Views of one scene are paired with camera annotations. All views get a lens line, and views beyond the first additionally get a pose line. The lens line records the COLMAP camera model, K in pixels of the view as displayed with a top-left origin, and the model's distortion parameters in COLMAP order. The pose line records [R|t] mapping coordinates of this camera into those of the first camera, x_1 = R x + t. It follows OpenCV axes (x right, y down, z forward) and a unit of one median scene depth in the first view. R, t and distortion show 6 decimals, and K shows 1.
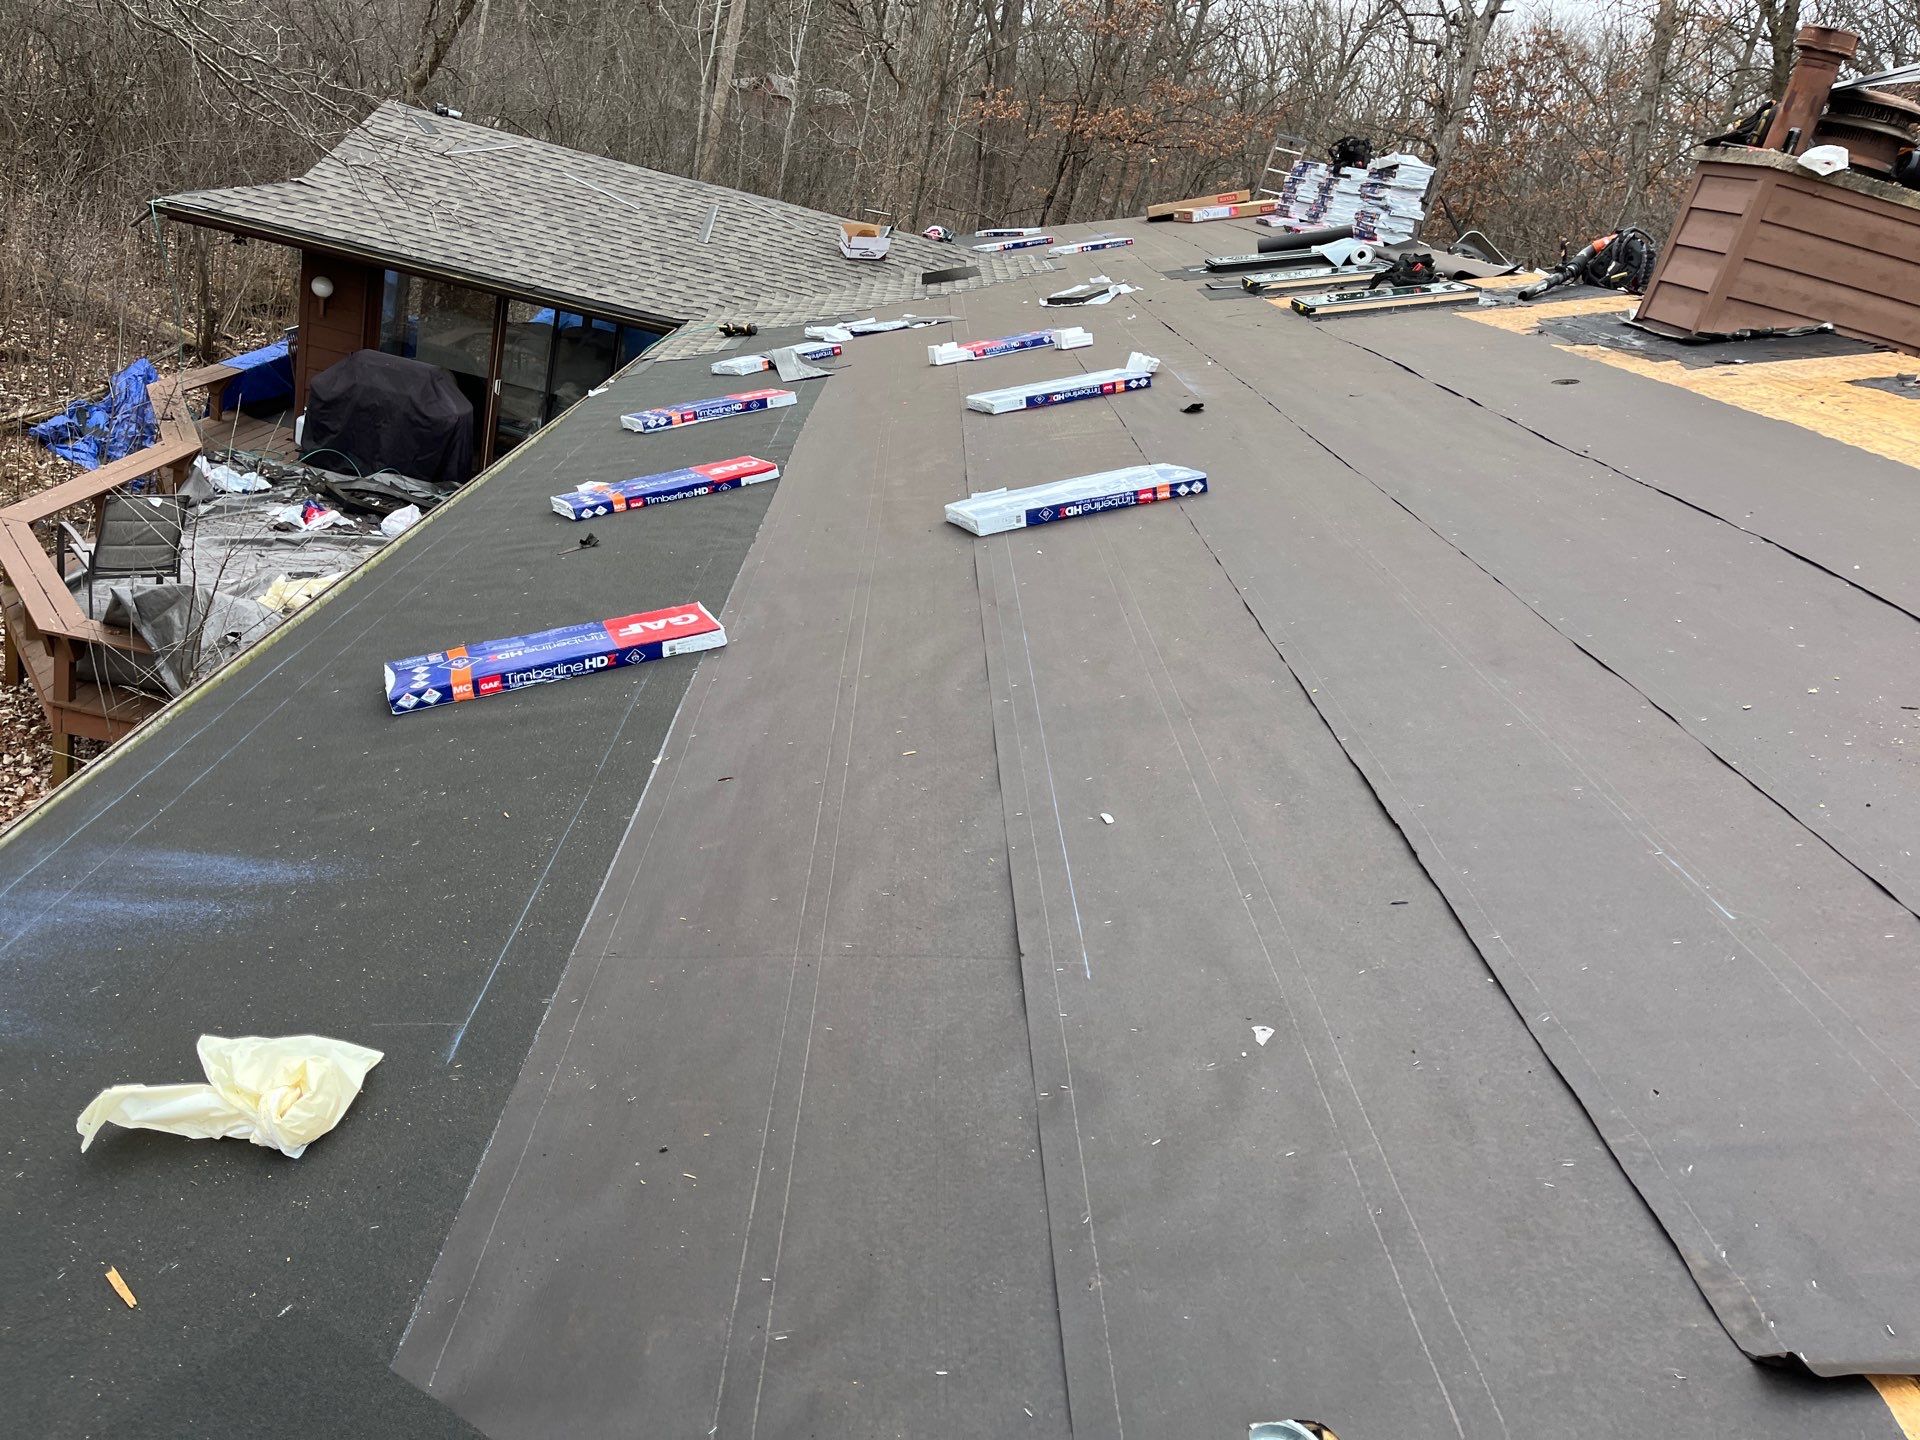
lens RADIAL K [[1448.0, 0, 961.6], [0, 1448.0, 745.8], [0, 0, 1]] dist [0.004358, -0.076900]
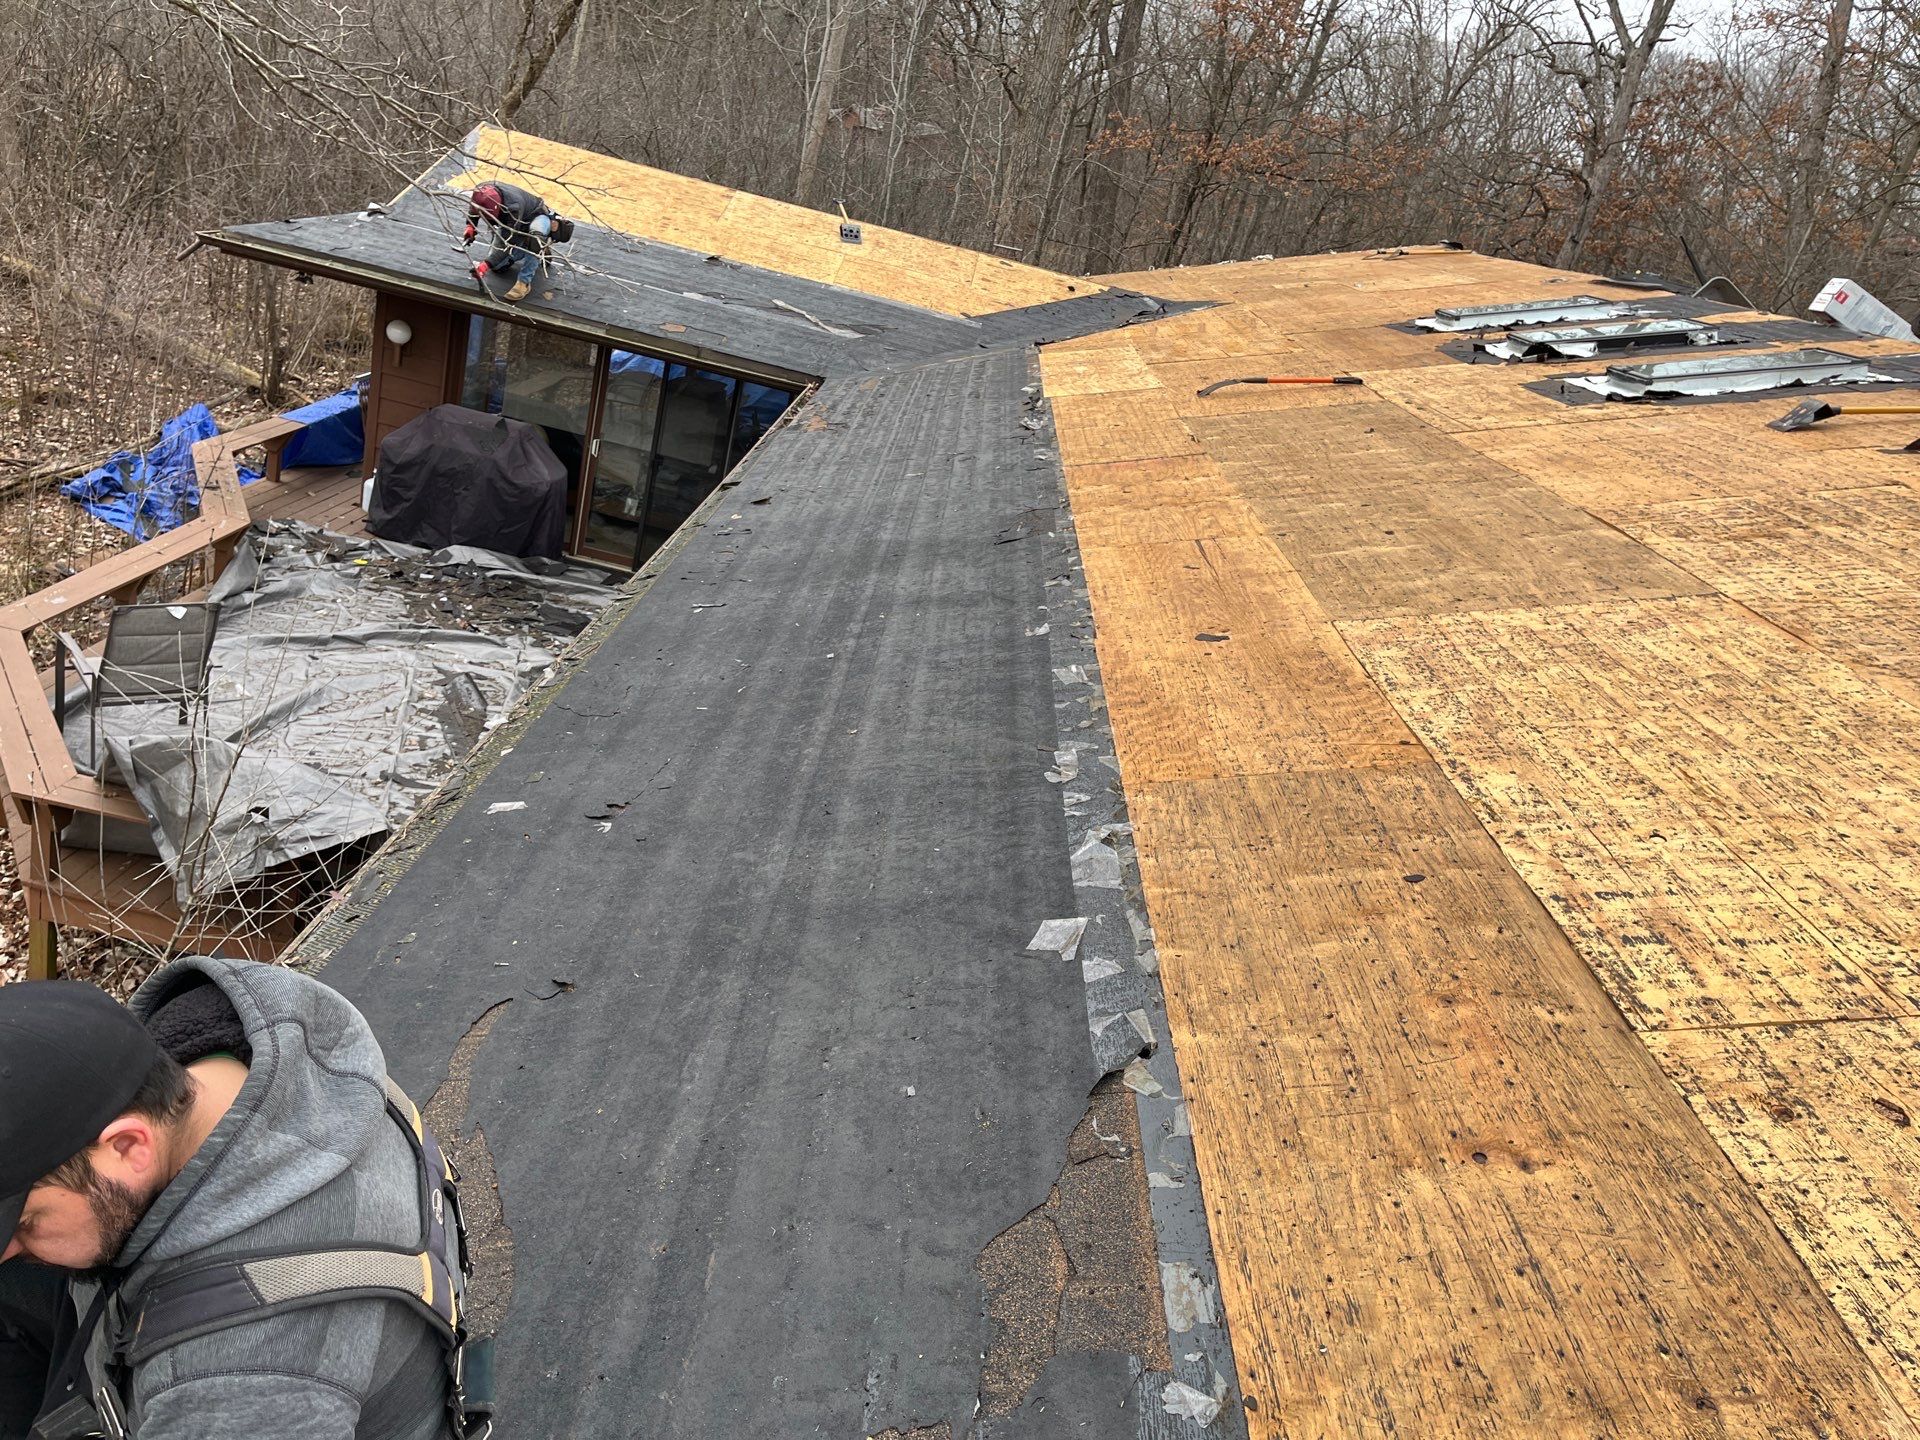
lens RADIAL K [[1451.2, 0, 960.0], [0, 1451.2, 720.0], [0, 0, 1]] dist [0.000007, -0.071003]
pose [[0.998825, 0.022508, -0.042908, -0.061367], [-0.023981, 0.999130, -0.034128, -0.060456], [0.042103, 0.035117, 0.998496, 0.146695]]
